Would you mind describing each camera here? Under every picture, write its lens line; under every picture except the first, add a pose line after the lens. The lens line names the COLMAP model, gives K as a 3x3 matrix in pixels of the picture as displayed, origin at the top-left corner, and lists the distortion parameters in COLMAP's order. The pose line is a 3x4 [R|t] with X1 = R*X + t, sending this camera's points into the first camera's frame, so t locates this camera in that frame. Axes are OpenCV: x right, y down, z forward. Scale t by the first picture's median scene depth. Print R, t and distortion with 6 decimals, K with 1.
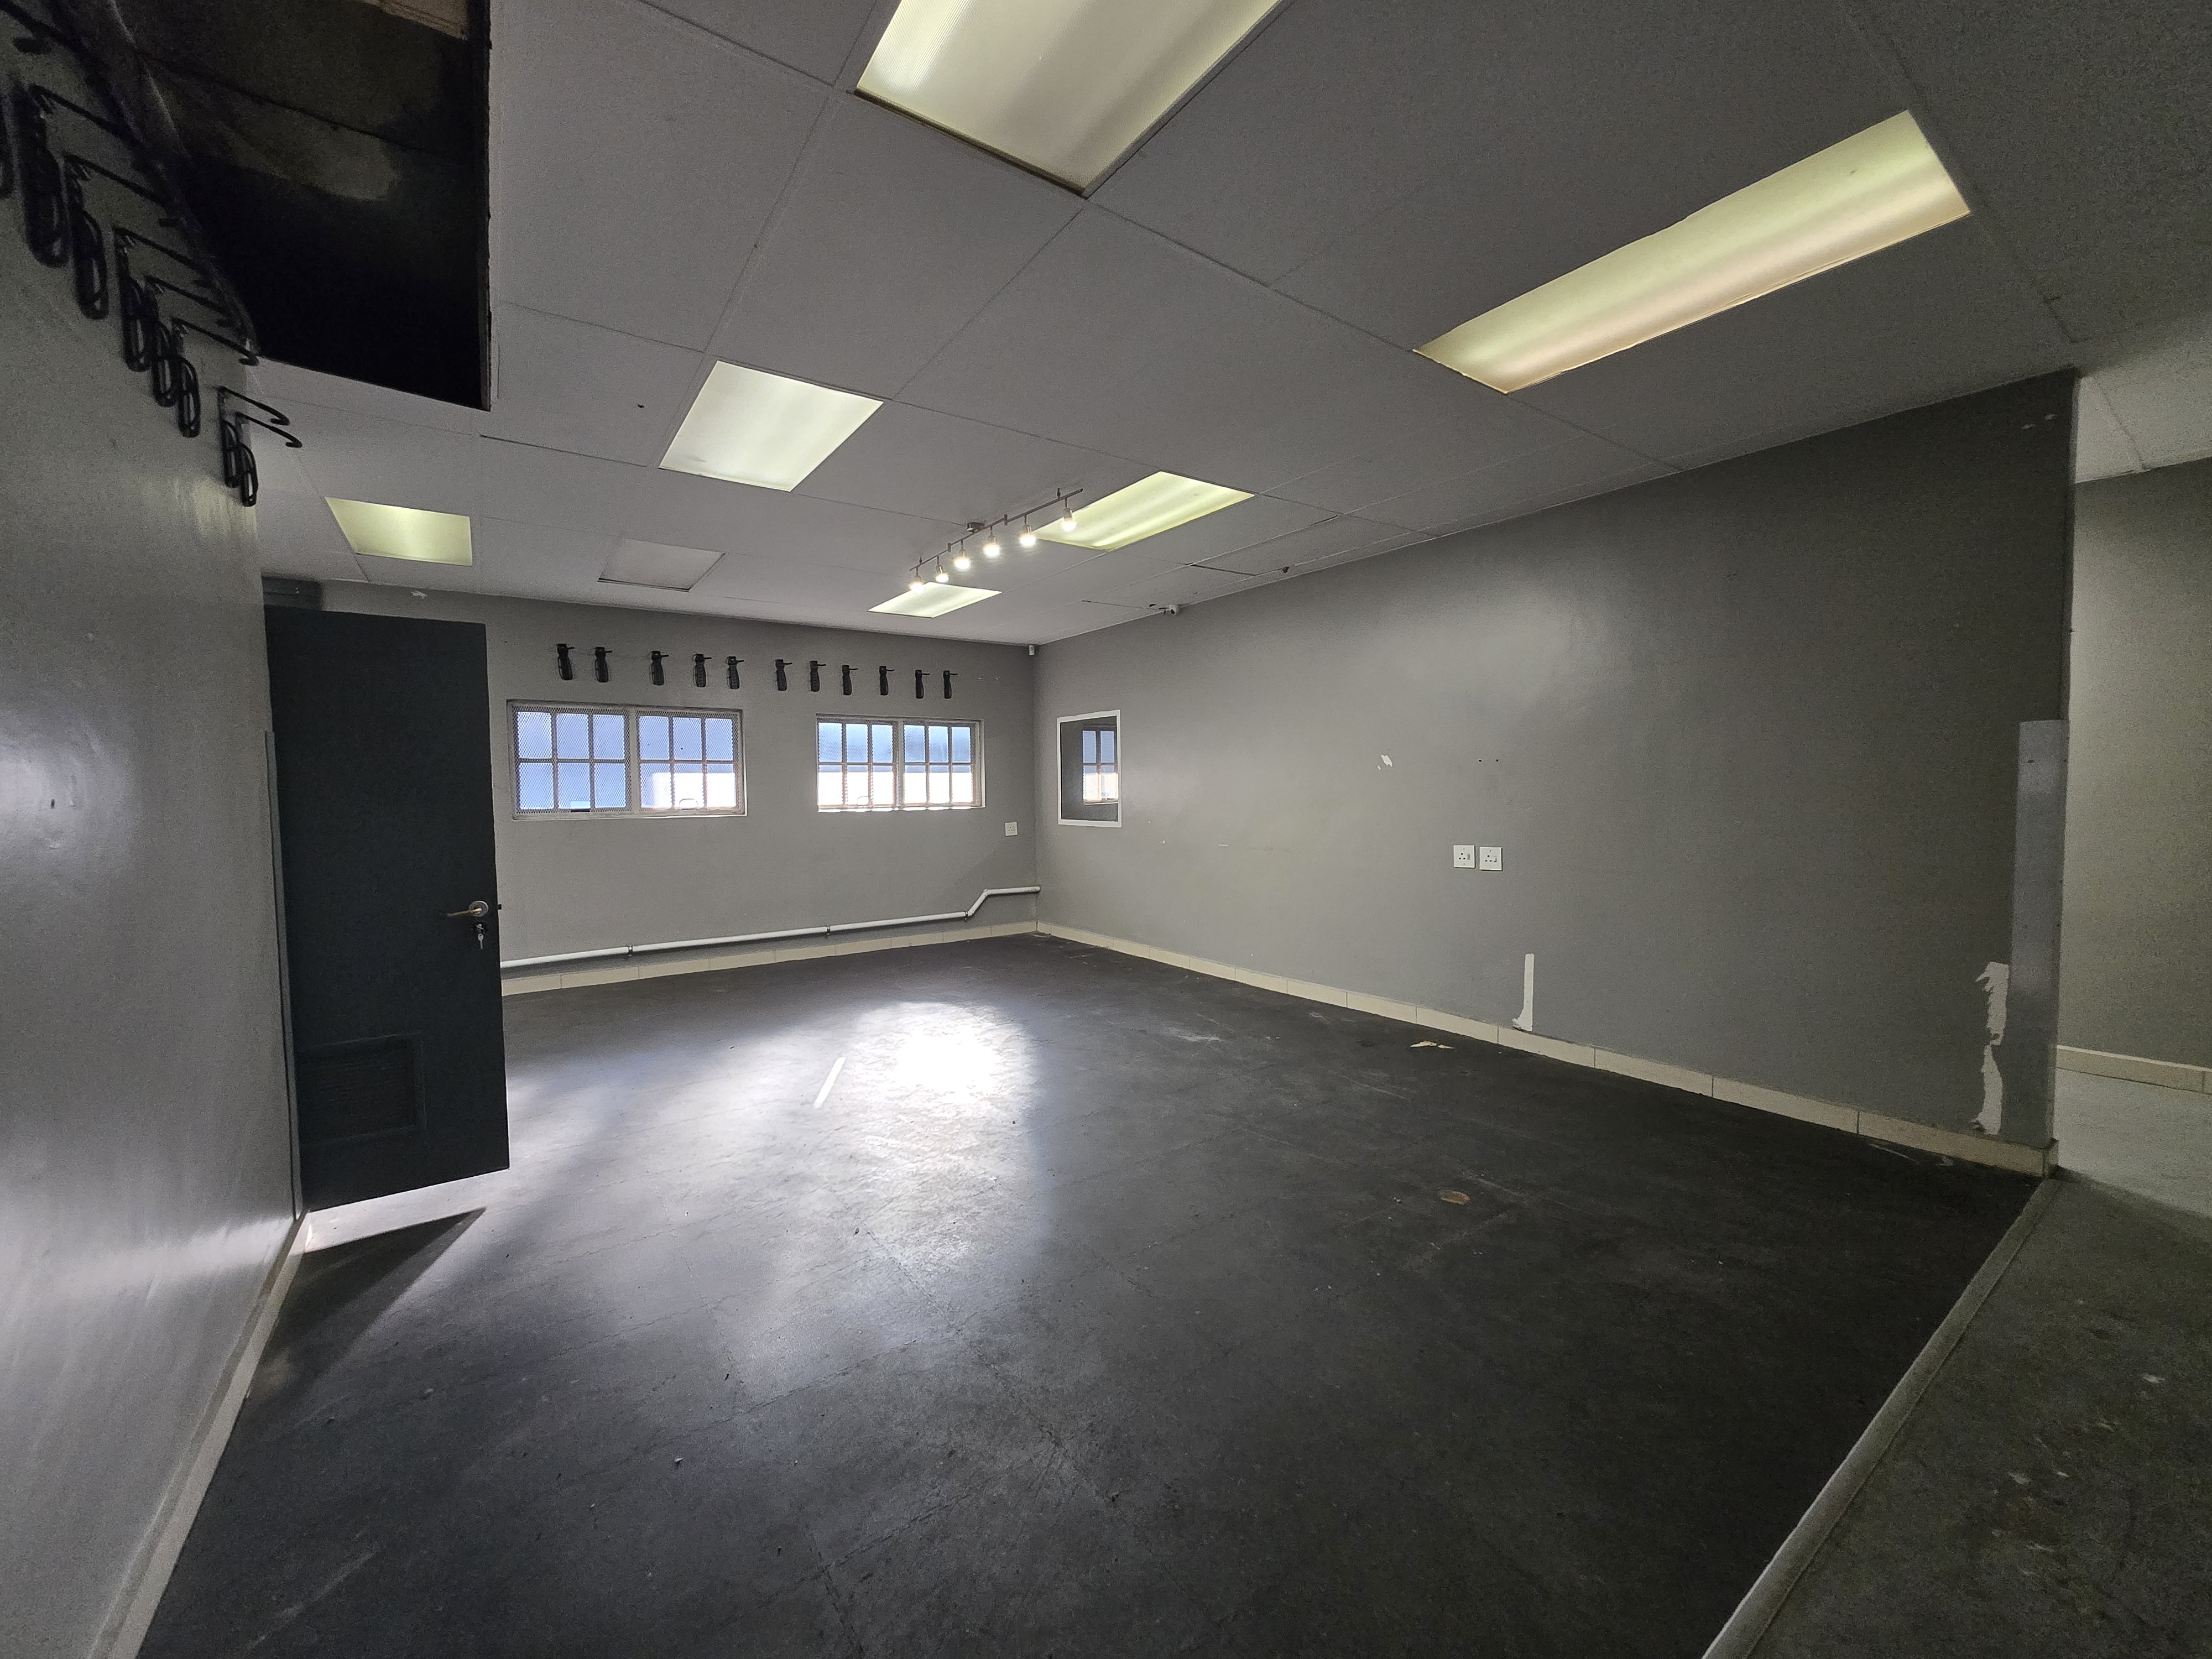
lens RADIAL K [[862.3, 0, 1095.3], [0, 862.3, 821.3], [0, 0, 1]] dist [0.004035, 0.001775]
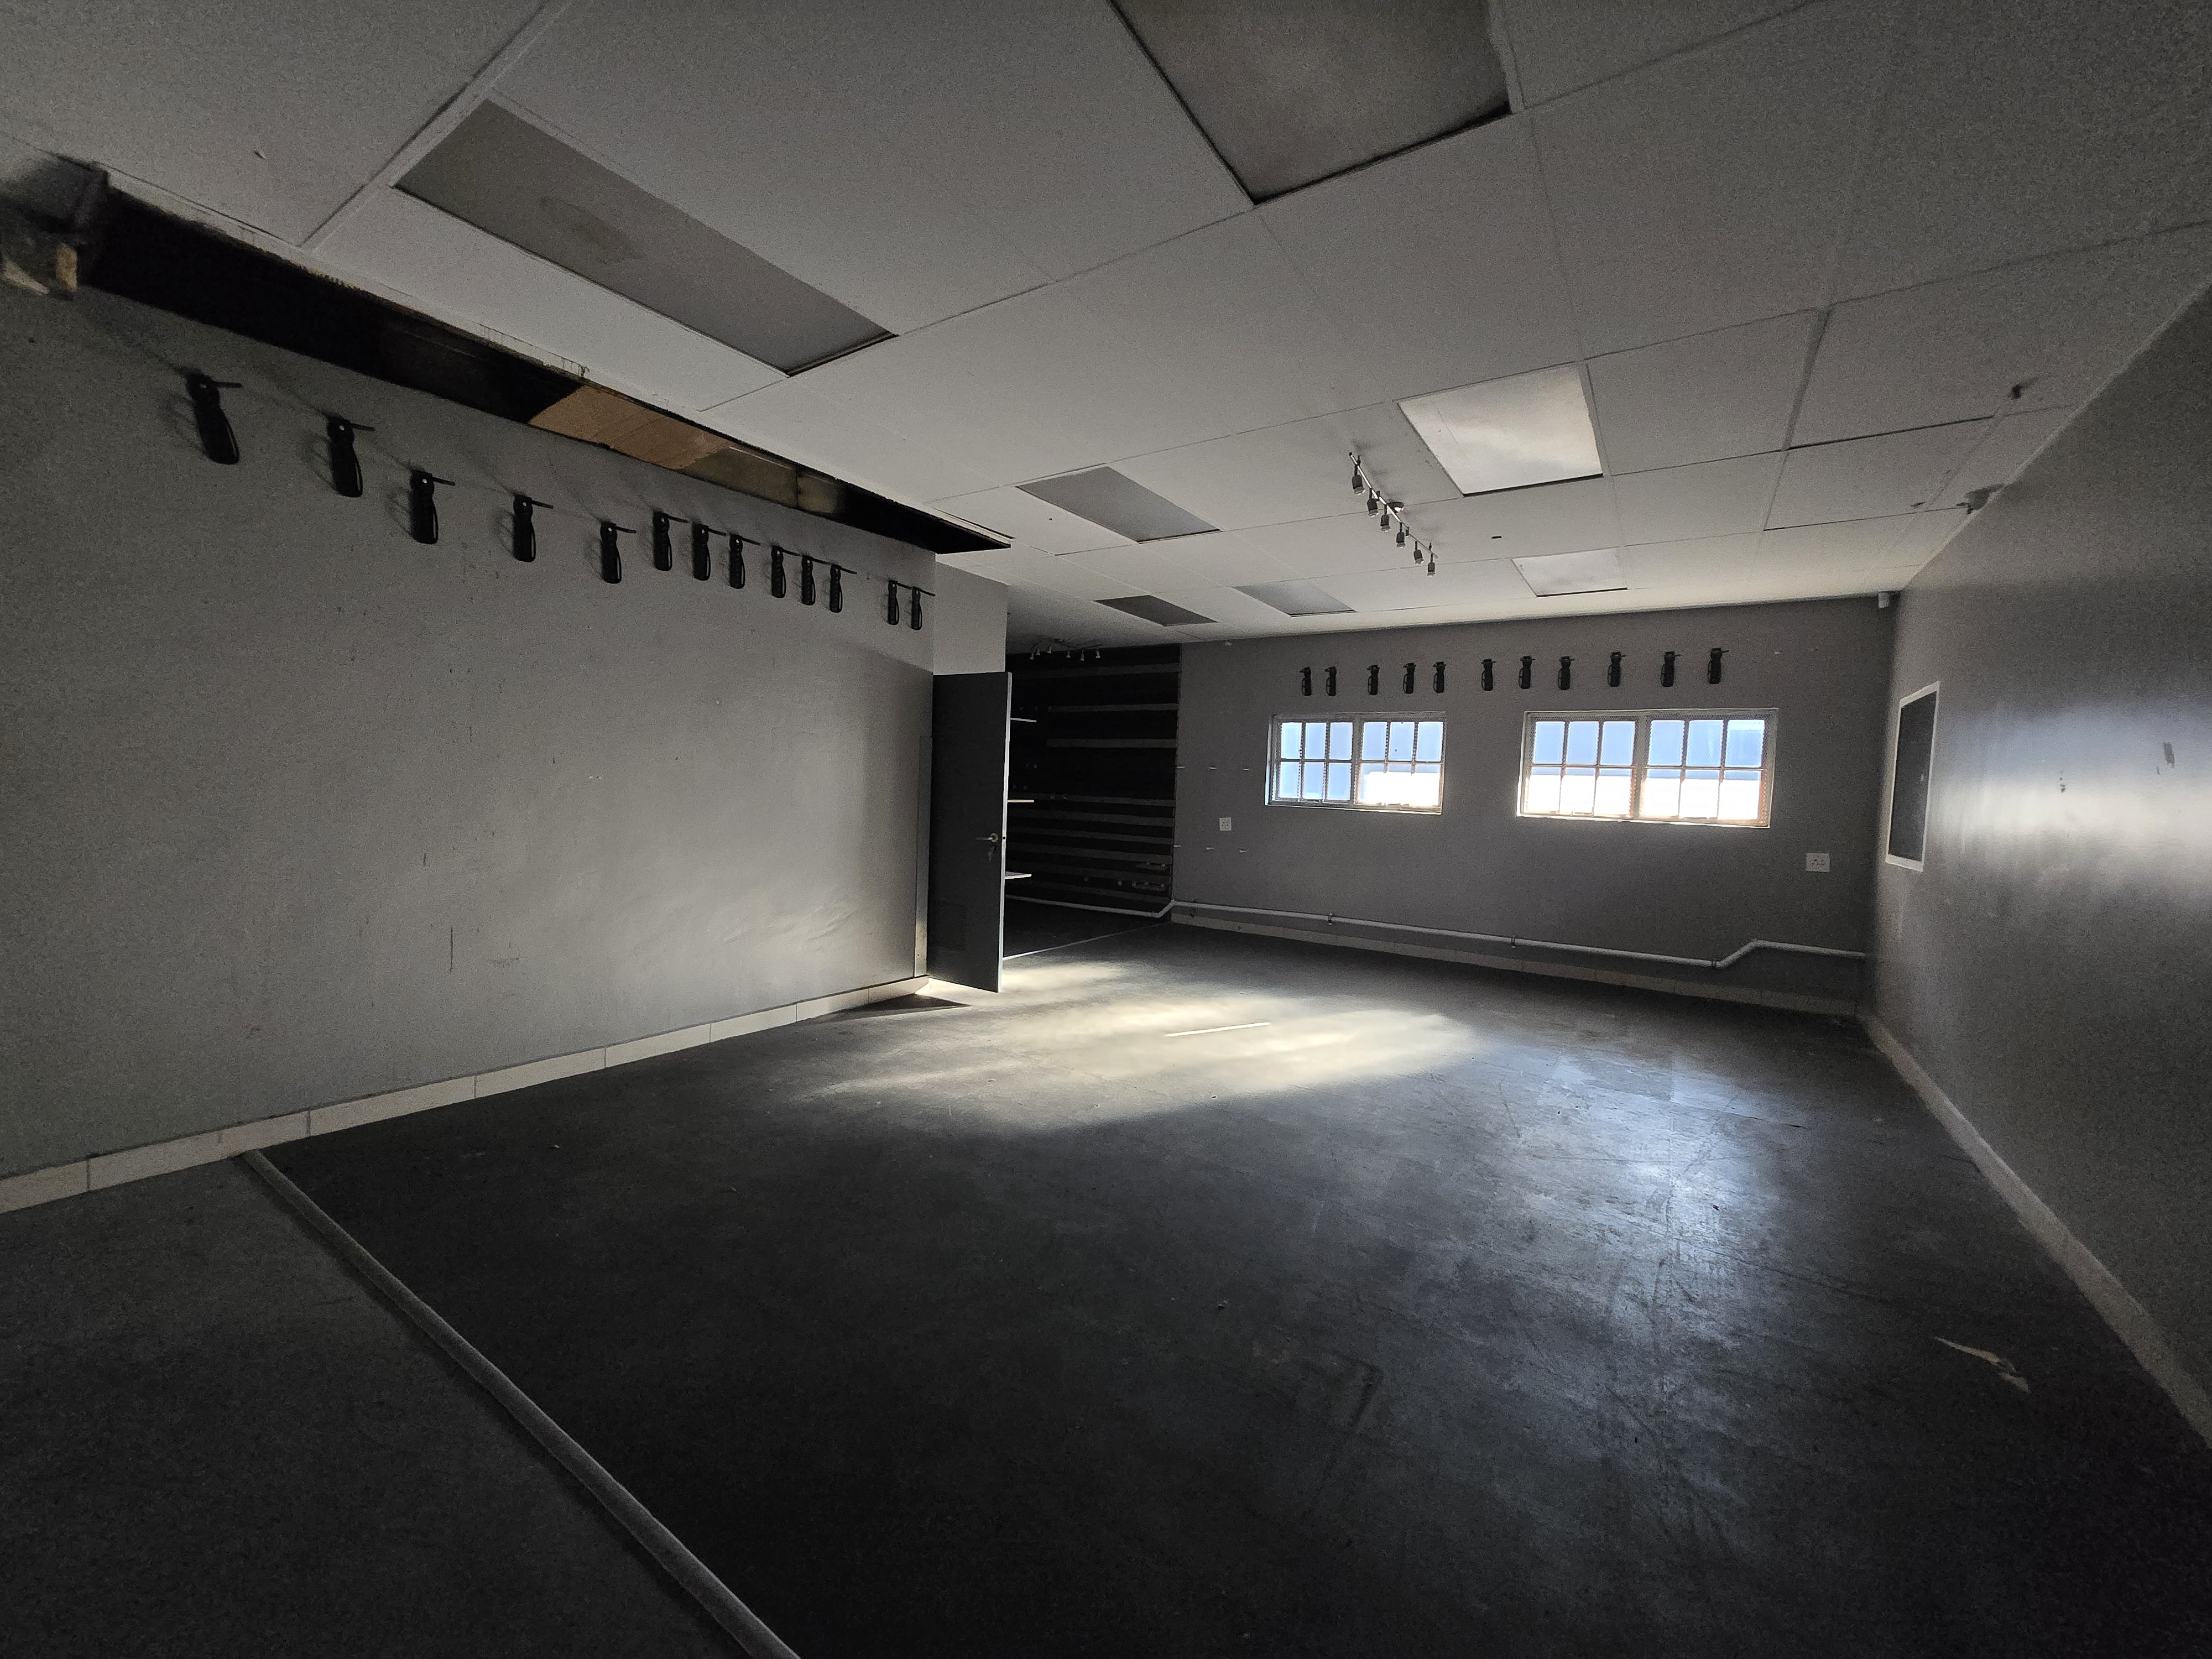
lens RADIAL K [[862.3, 0, 1105.3], [0, 862.3, 834.8], [0, 0, 1]] dist [0.004035, 0.001775]
pose [[0.364861, 0.082101, -0.927435, 0.422933], [-0.079751, 0.995199, 0.056725, -0.009063], [0.927640, 0.053267, 0.369657, 0.247043]]
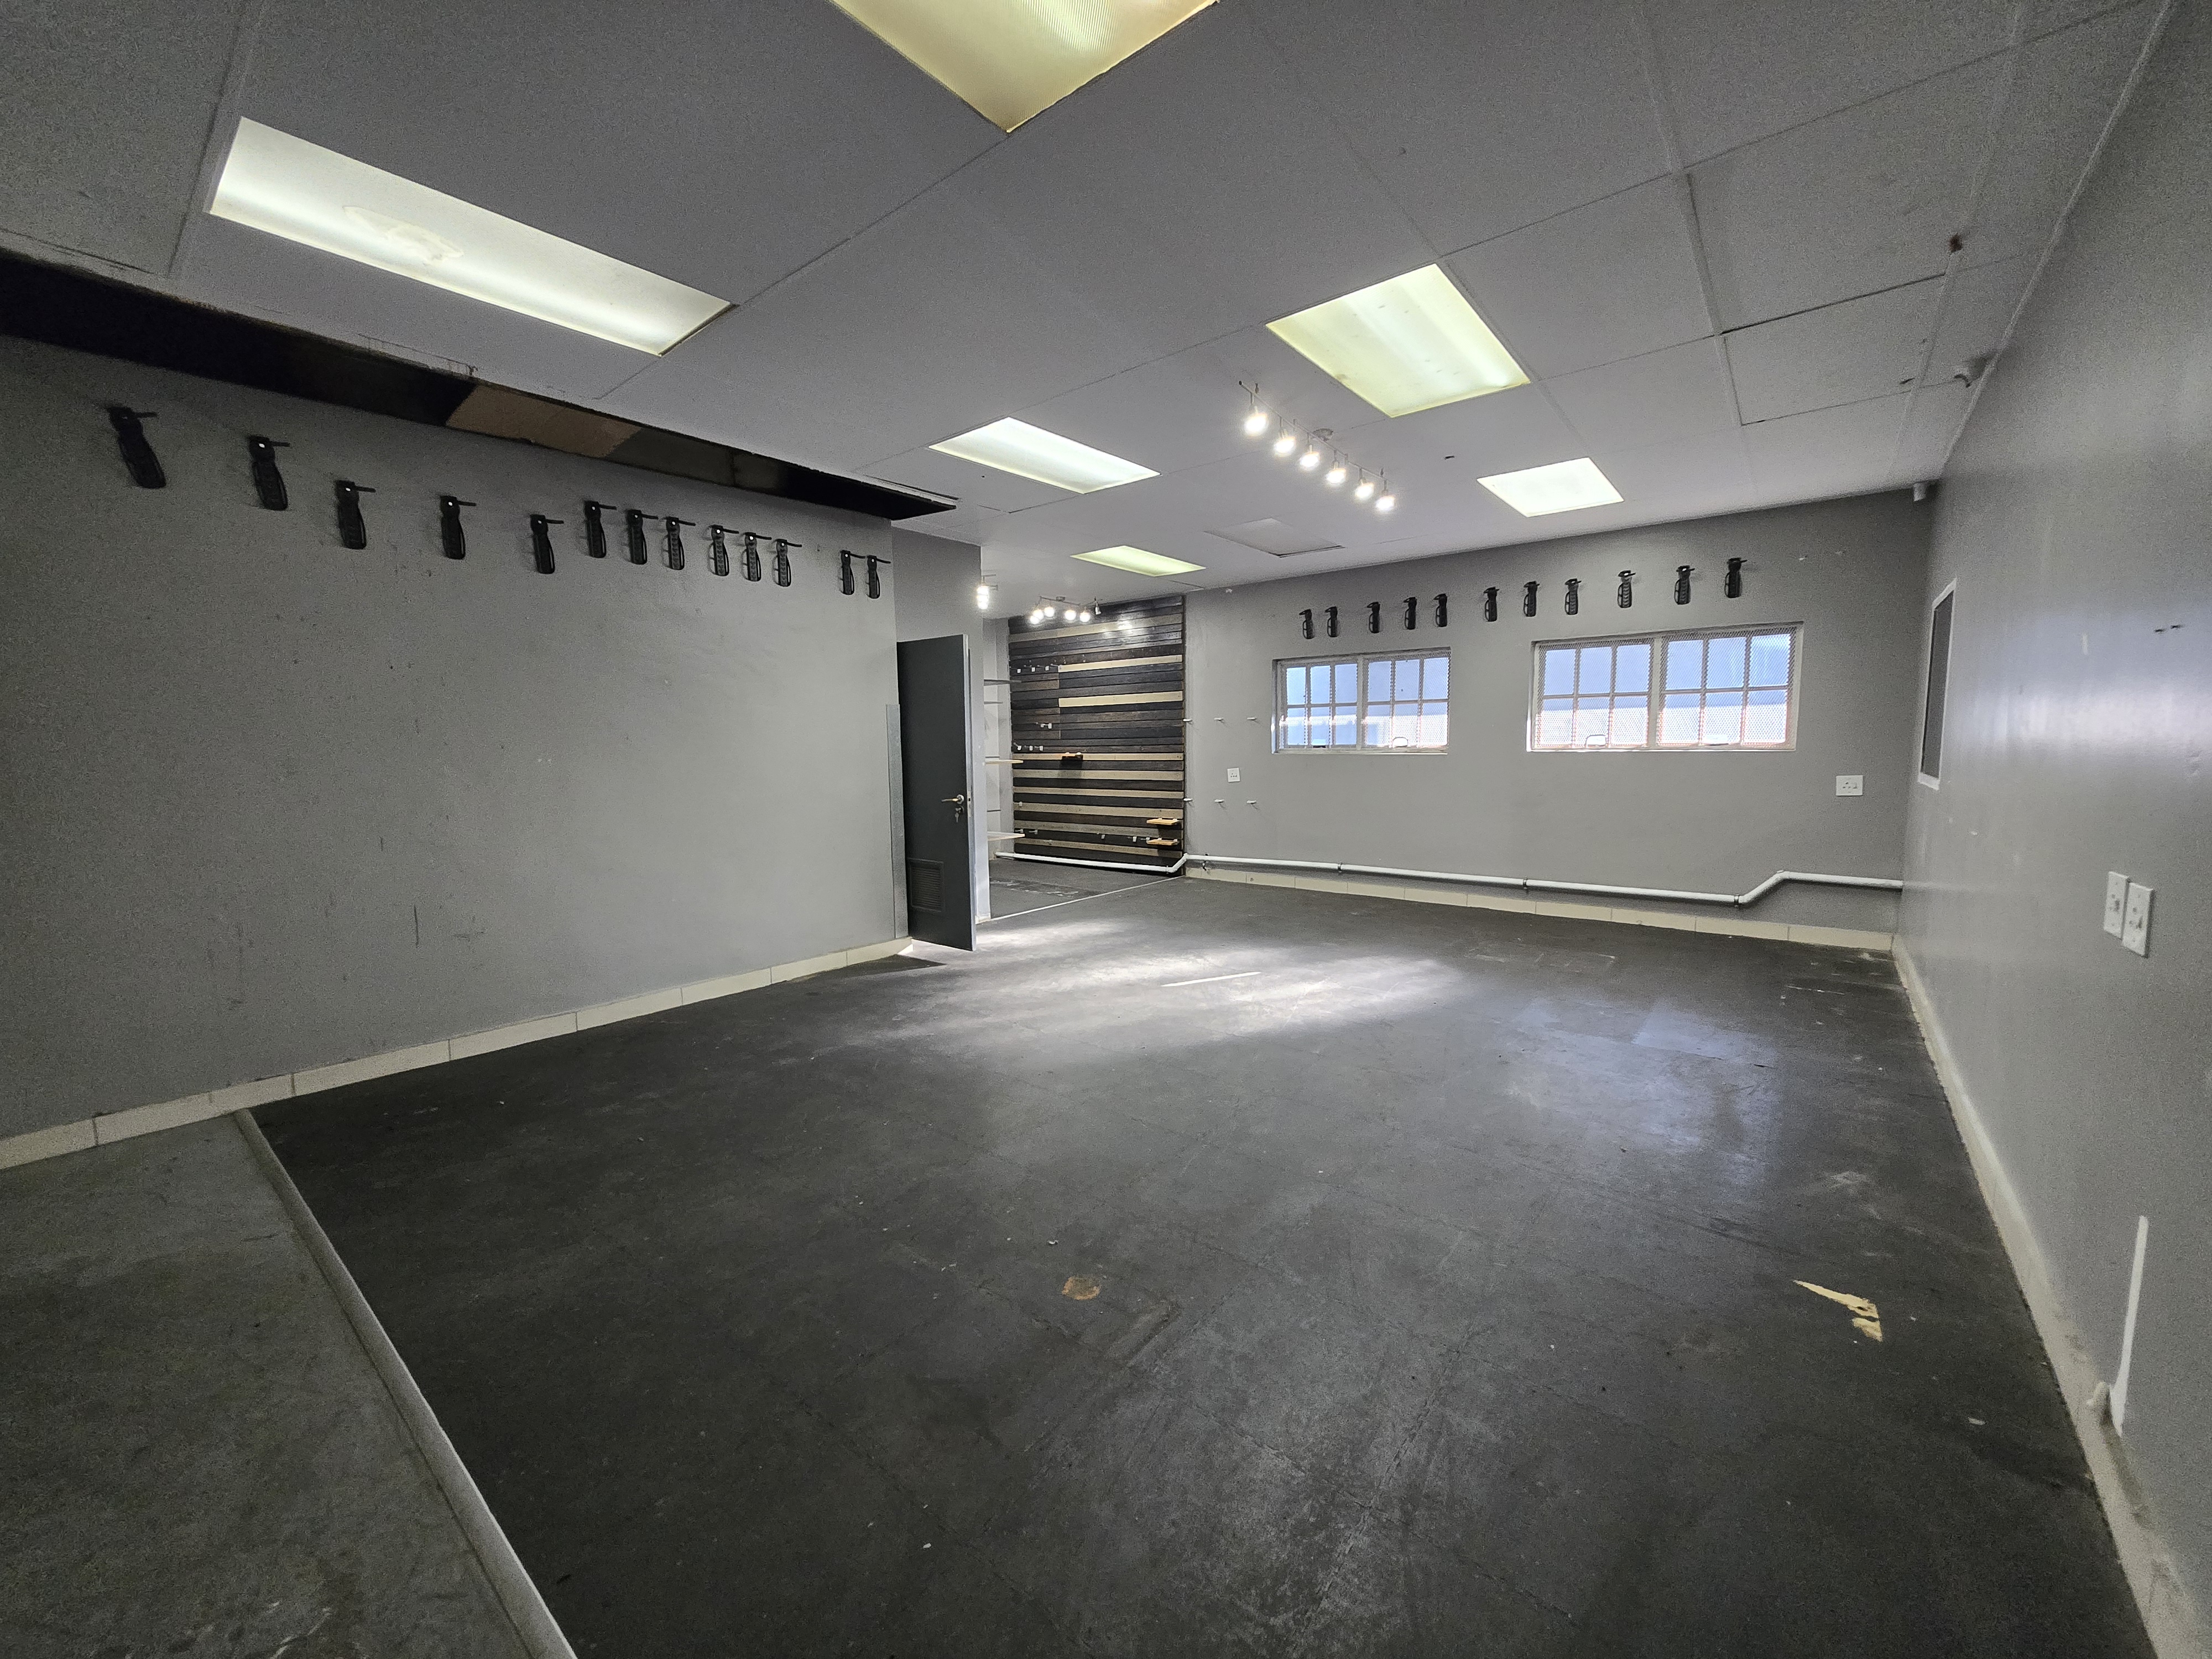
lens RADIAL K [[862.3, 0, 1107.9], [0, 862.3, 832.7], [0, 0, 1]] dist [0.004035, 0.001775]
pose [[0.278602, 0.110871, -0.953986, 0.459317], [-0.027767, 0.993829, 0.107393, -0.012881], [0.960005, -0.003431, 0.279961, 0.348442]]
